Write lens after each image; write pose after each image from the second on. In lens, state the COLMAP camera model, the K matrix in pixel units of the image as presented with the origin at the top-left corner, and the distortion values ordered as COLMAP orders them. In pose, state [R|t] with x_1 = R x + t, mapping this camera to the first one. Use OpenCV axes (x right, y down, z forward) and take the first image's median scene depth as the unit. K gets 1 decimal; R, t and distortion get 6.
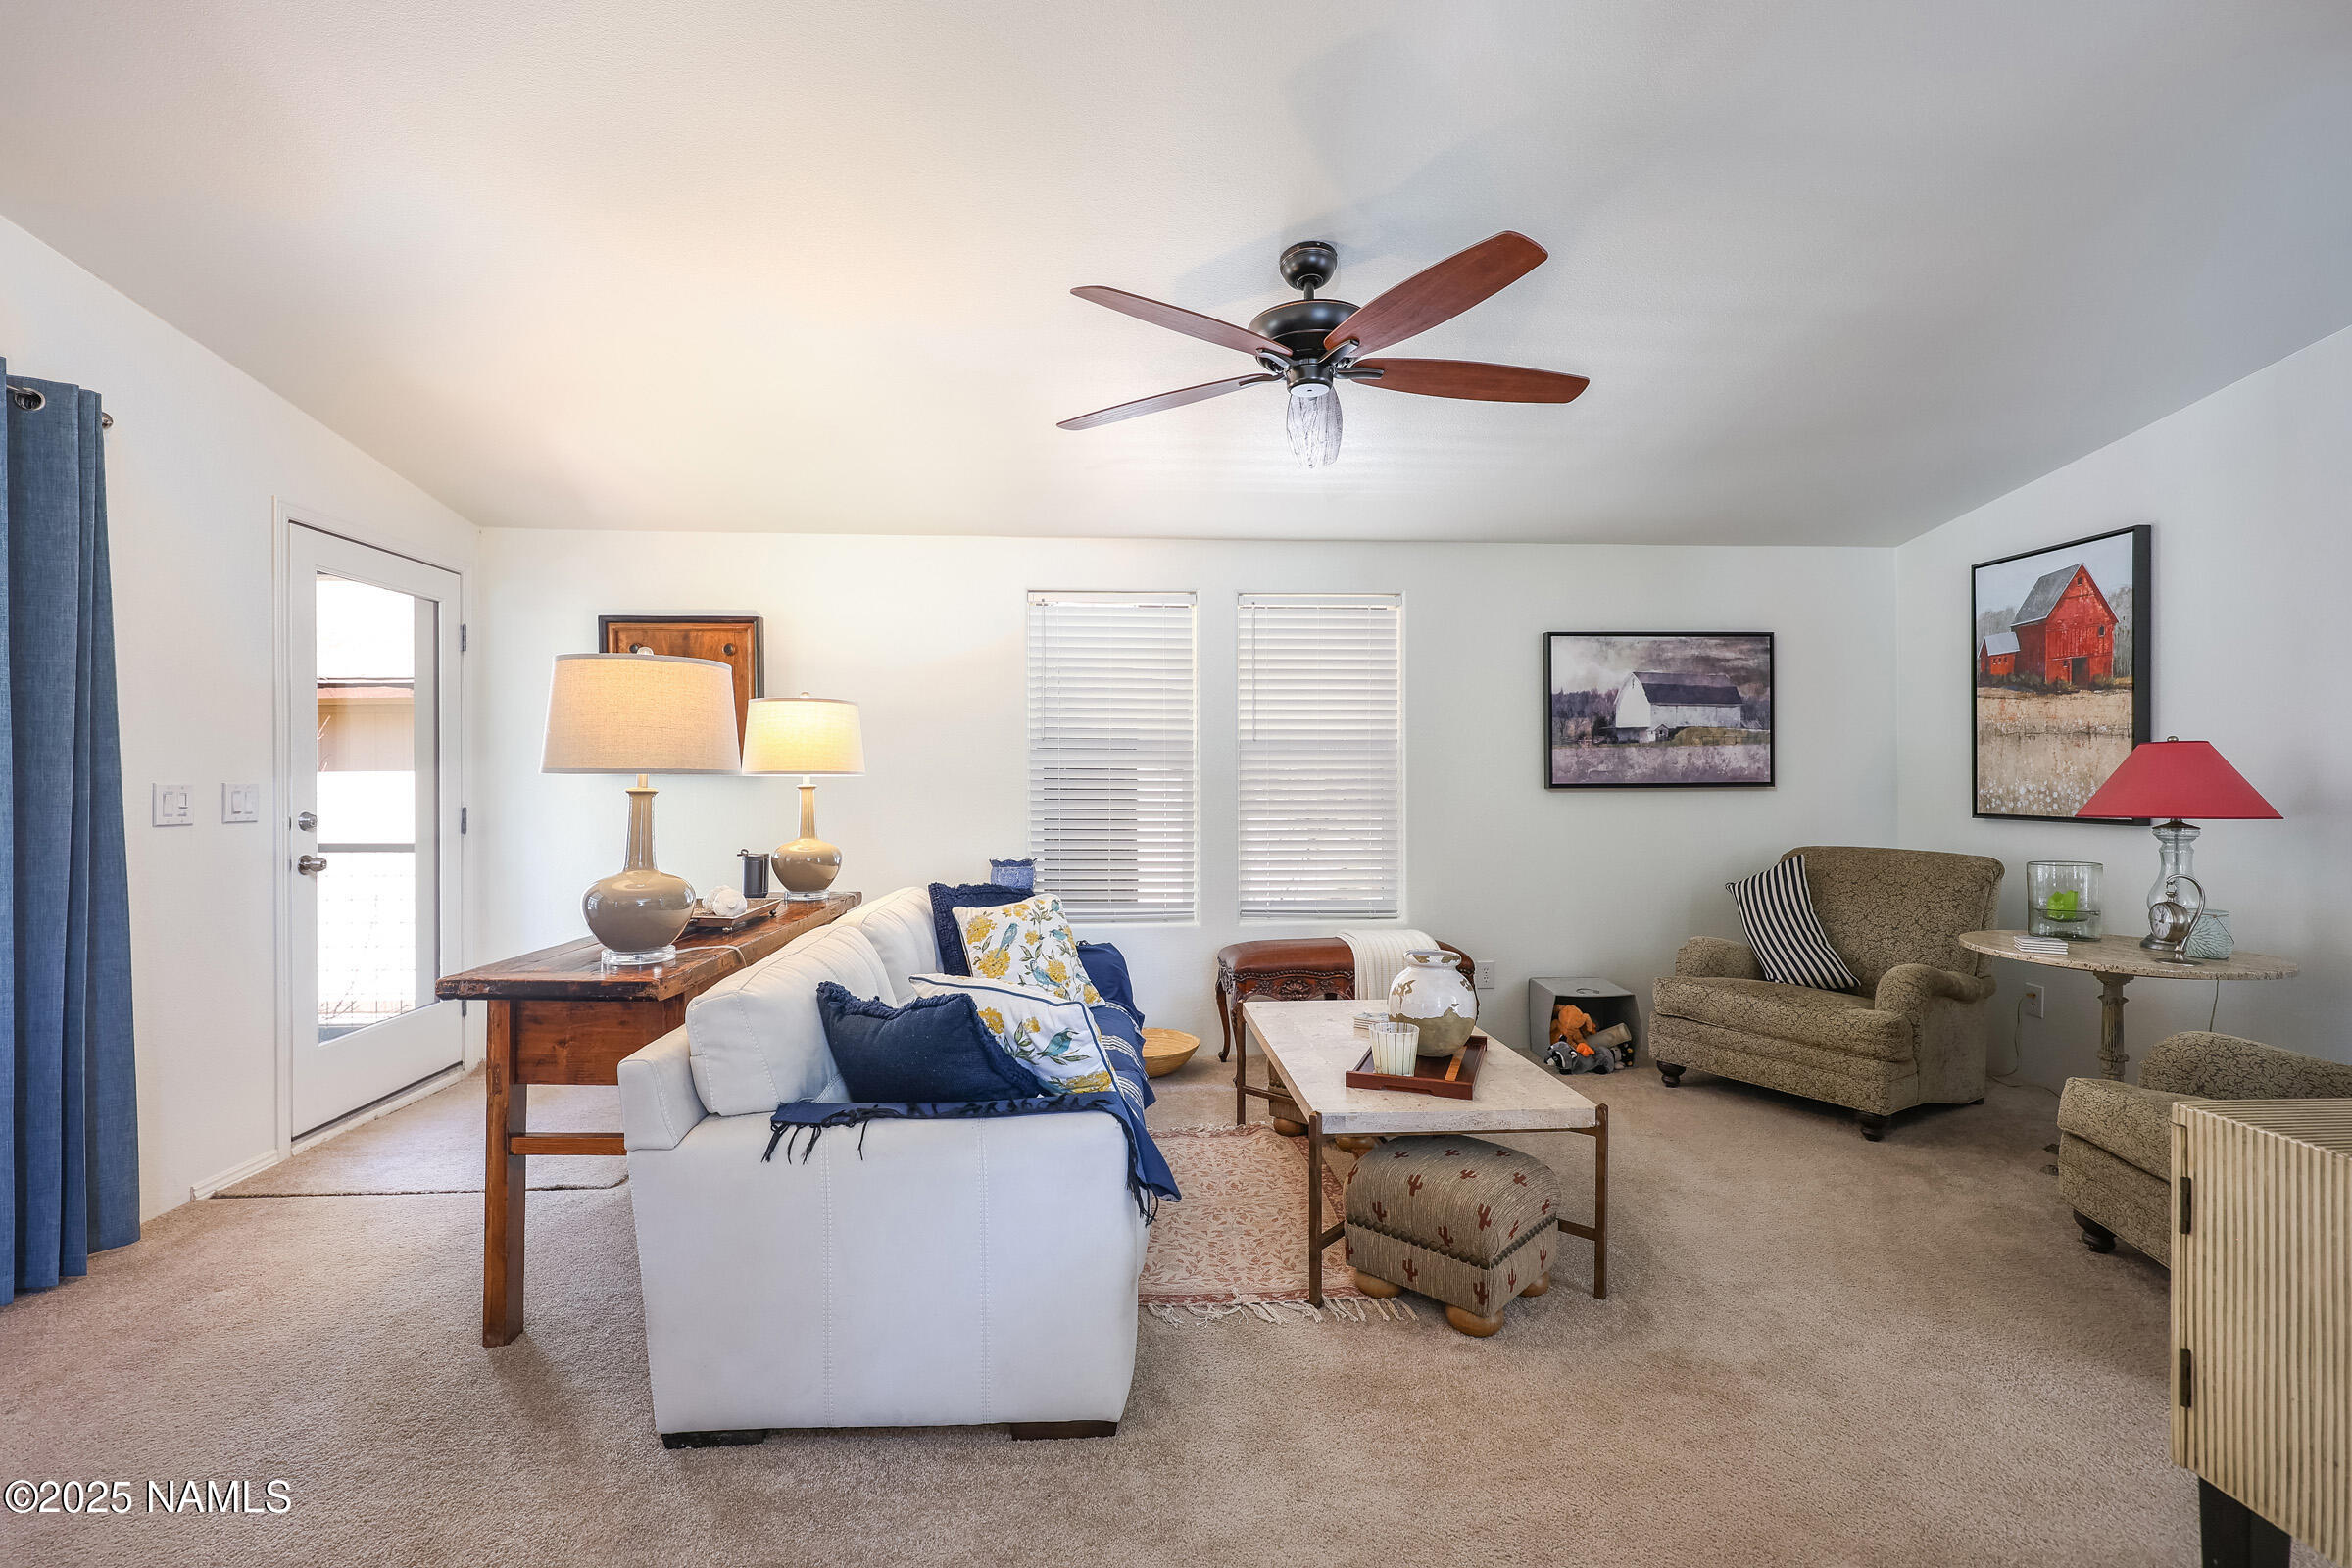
lens RADIAL K [[1040.3, 0, 1173.5], [0, 1040.3, 778.5], [0, 0, 1]] dist [0.002275, 0.000305]
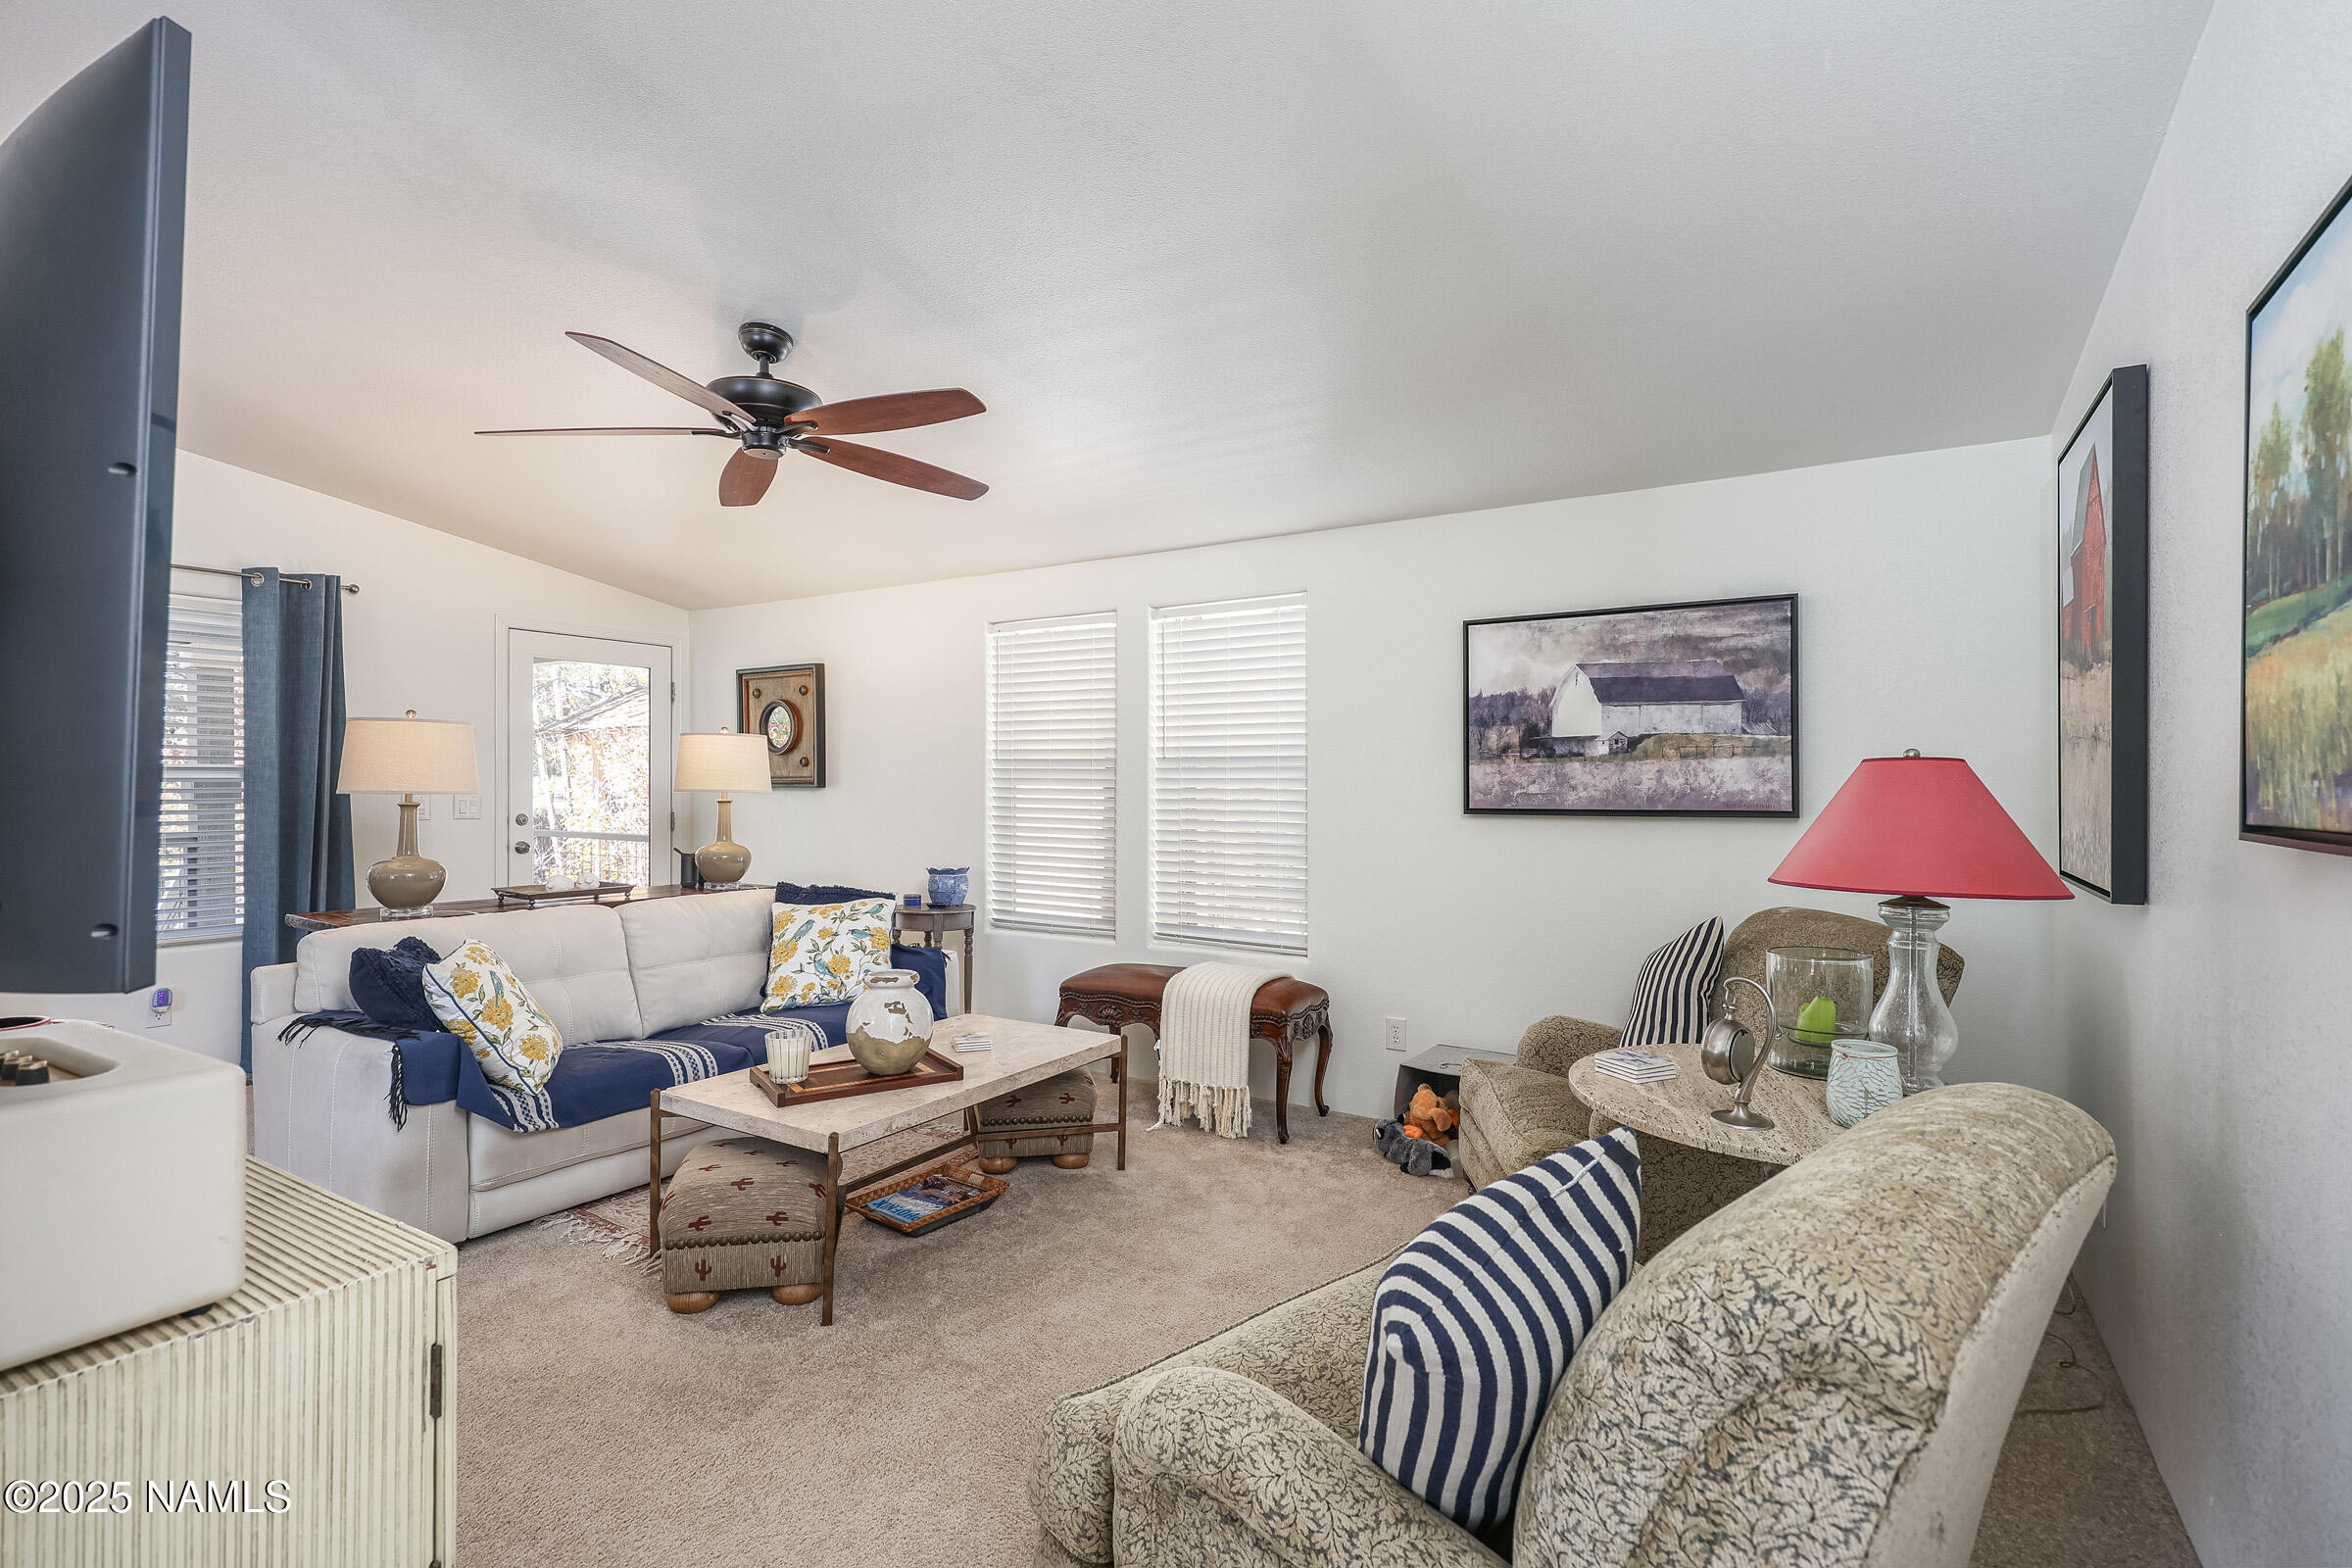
lens RADIAL K [[1099.2, 0, 1171.5], [0, 1099.2, 780.5], [0, 0, 1]] dist [0.001217, 0.000150]
pose [[0.810128, 0.002745, -0.586246, 0.724632], [-0.005677, 0.999979, -0.003162, -0.013372], [0.586225, 0.005889, 0.810127, 0.185398]]
